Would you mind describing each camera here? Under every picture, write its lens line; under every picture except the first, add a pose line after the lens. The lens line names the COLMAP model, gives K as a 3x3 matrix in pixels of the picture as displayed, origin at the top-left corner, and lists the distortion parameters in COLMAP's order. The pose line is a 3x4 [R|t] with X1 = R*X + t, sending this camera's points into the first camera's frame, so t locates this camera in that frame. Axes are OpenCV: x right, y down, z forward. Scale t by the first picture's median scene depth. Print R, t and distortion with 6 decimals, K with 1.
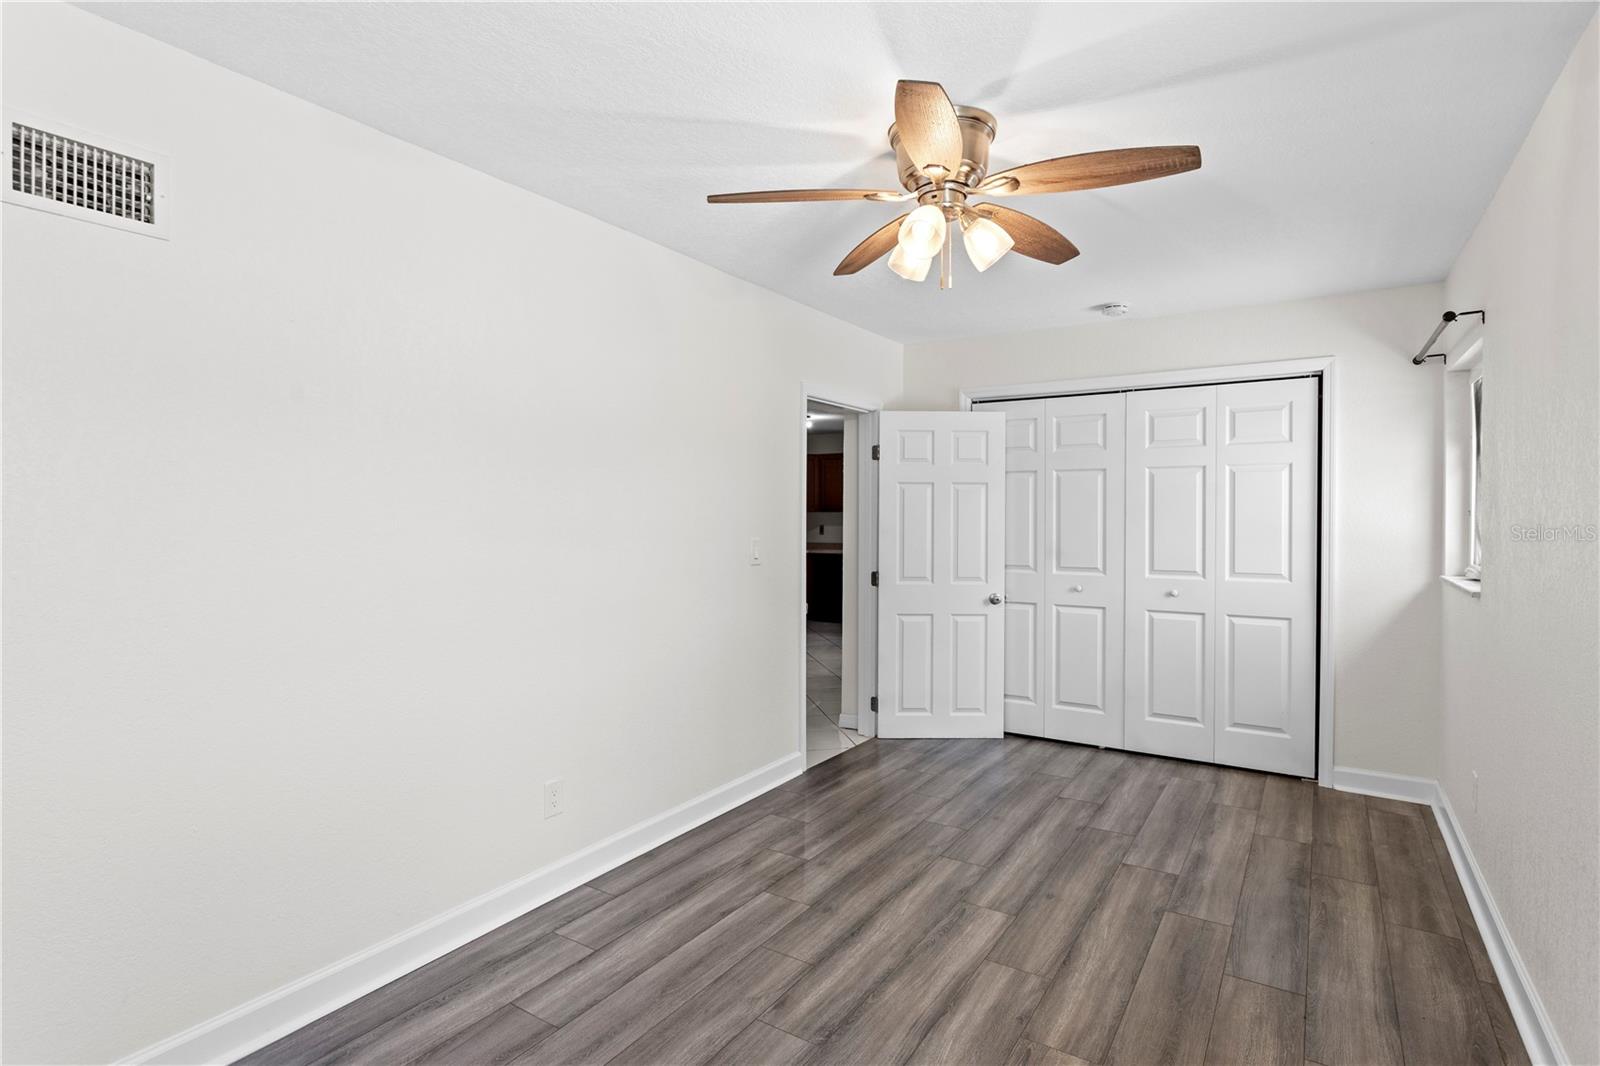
lens RADIAL K [[795.7, 0, 803.2], [0, 795.7, 528.2], [0, 0, 1]] dist [-0.015603, 0.007688]
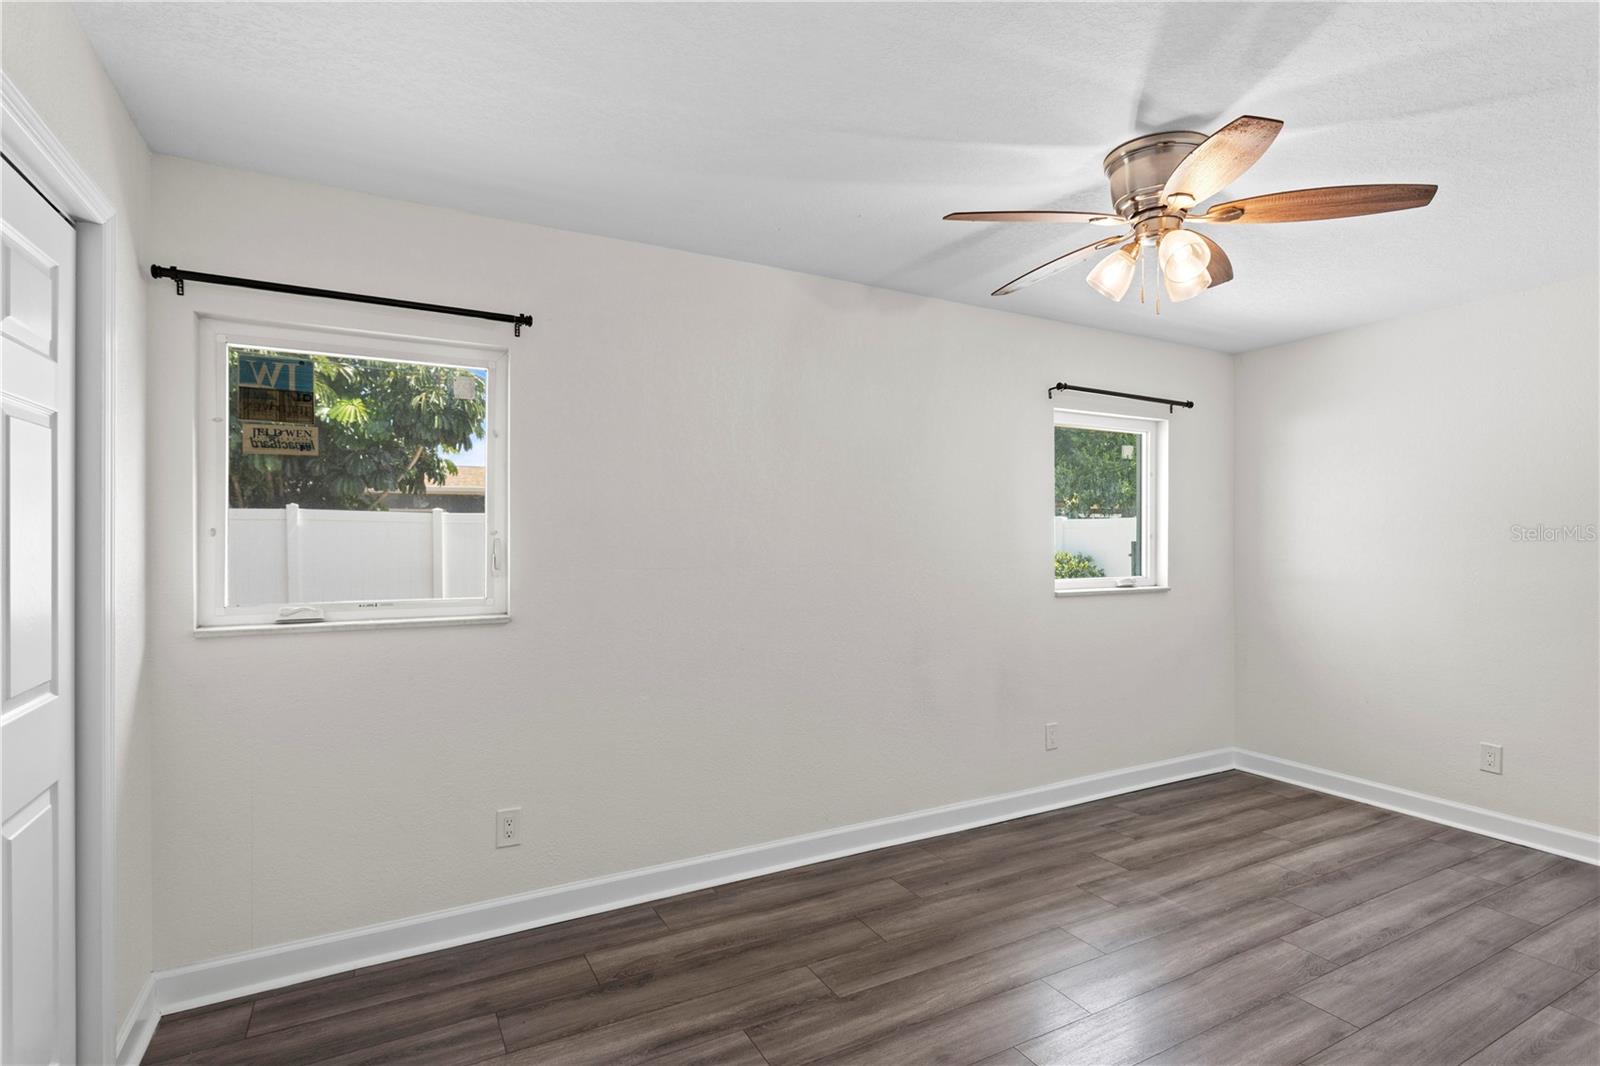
lens RADIAL K [[795.7, 0, 805.6], [0, 795.7, 525.3], [0, 0, 1]] dist [-0.015603, 0.007688]
pose [[-0.884887, 0.007646, 0.465742, 0.080775], [0.008123, 0.999967, -0.000983, -0.040855], [-0.465734, 0.002914, -0.884920, 1.859696]]
